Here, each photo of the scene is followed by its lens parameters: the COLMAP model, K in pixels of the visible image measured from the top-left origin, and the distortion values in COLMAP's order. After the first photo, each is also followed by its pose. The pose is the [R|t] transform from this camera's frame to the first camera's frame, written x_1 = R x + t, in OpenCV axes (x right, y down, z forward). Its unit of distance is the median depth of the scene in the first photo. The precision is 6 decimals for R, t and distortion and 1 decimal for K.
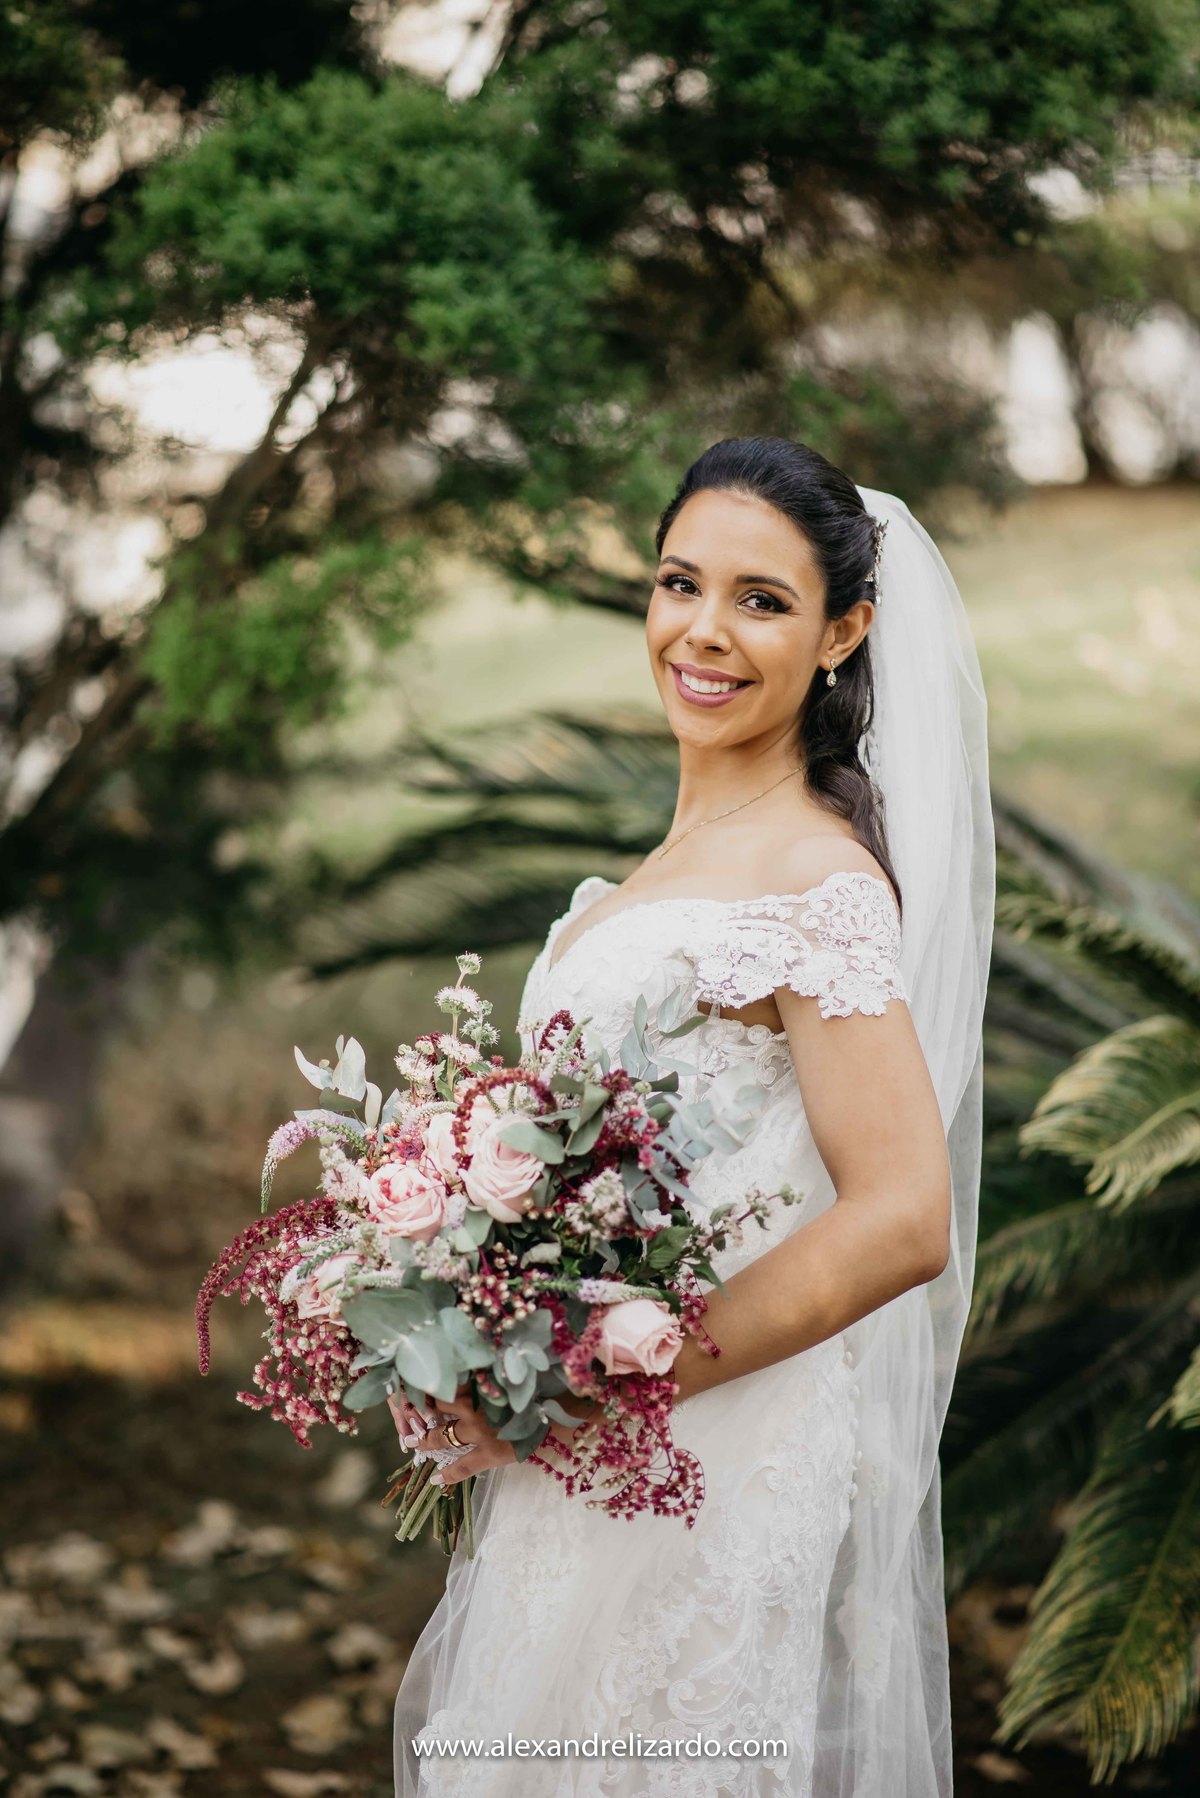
lens RADIAL K [[4241.4, 0, 600.0], [0, 4241.4, 899.0], [0, 0, 1]] dist [-0.118320, -0.047750]
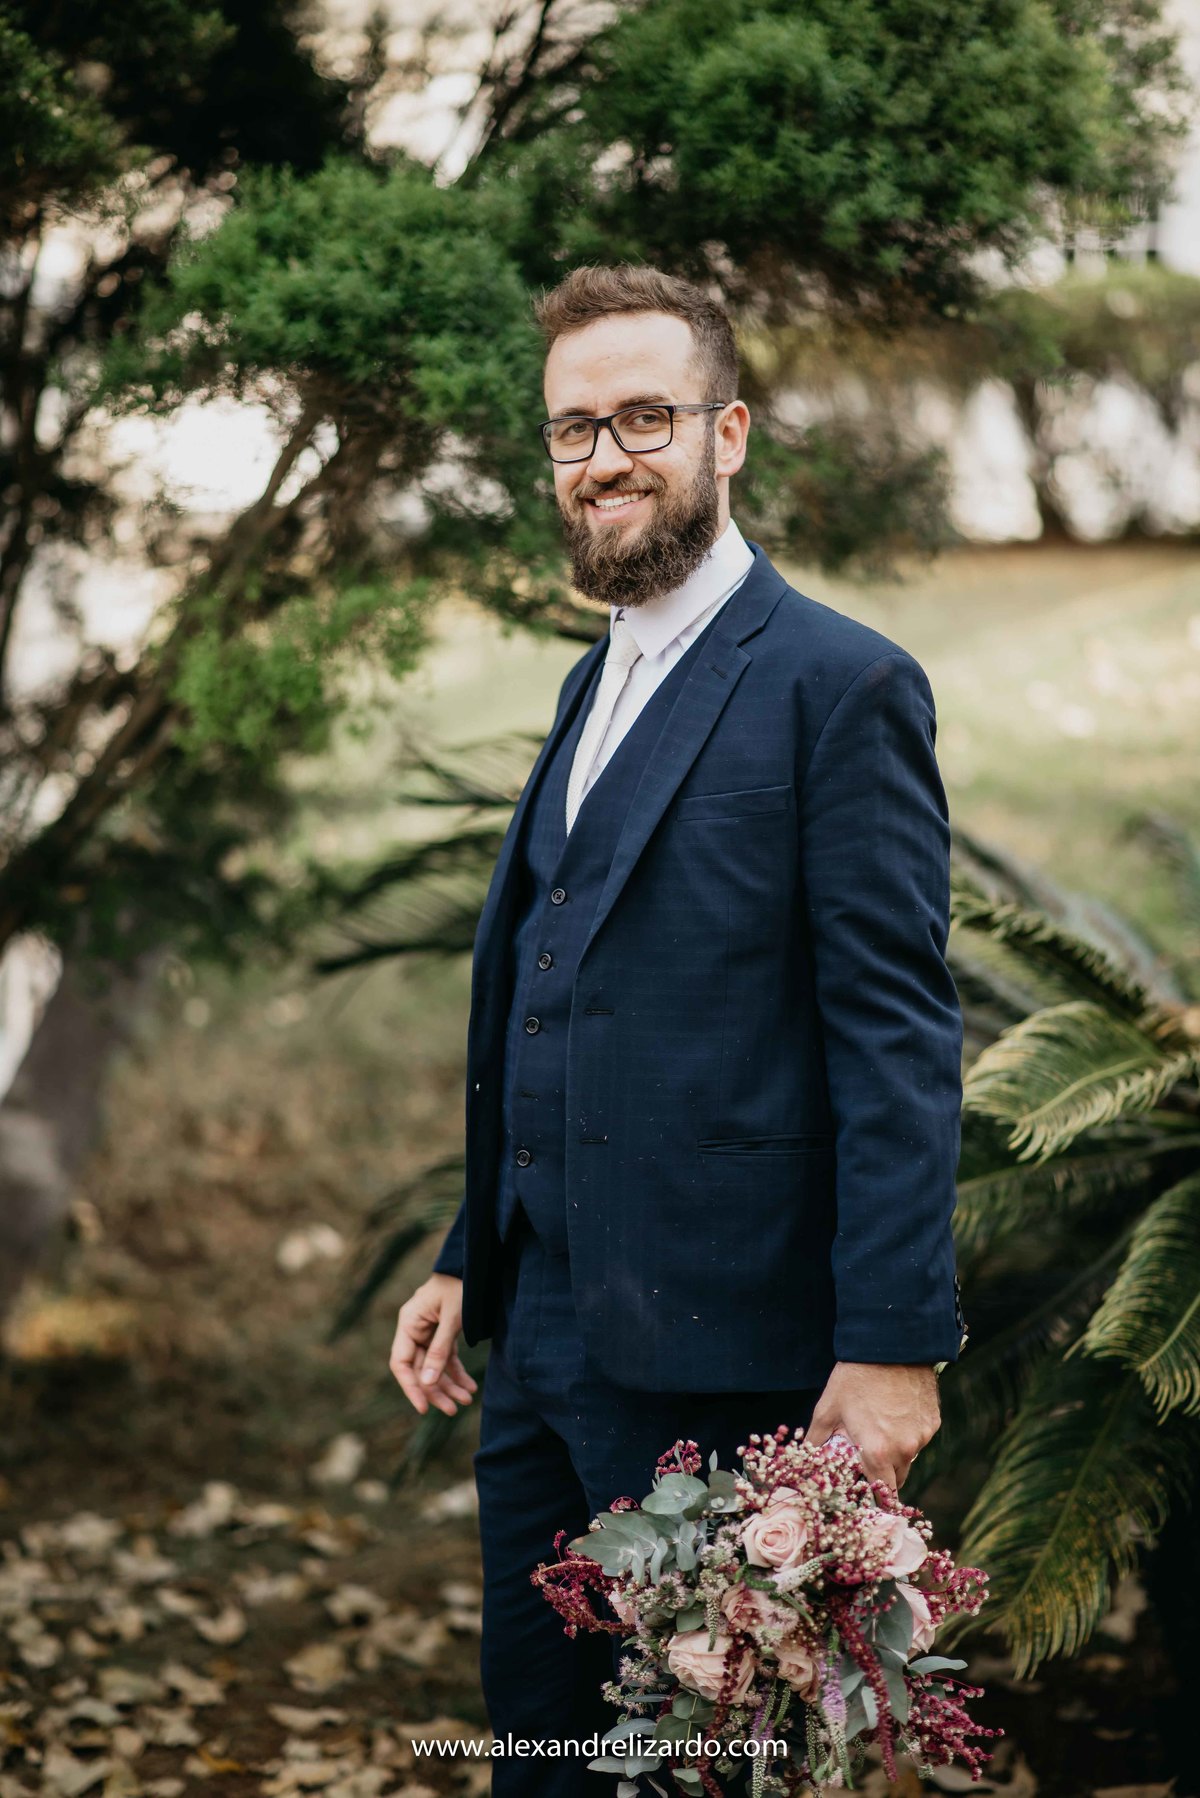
lens RADIAL K [[4241.4, 0, 600.0], [0, 4241.4, 899.0], [0, 0, 1]] dist [-0.118320, -0.047750]
pose [[0.999980, 0.000018, 0.006341, -0.001324], [0.000060, 0.999924, -0.012316, 0.014626], [-0.006340, 0.012317, 0.999904, -0.125899]]
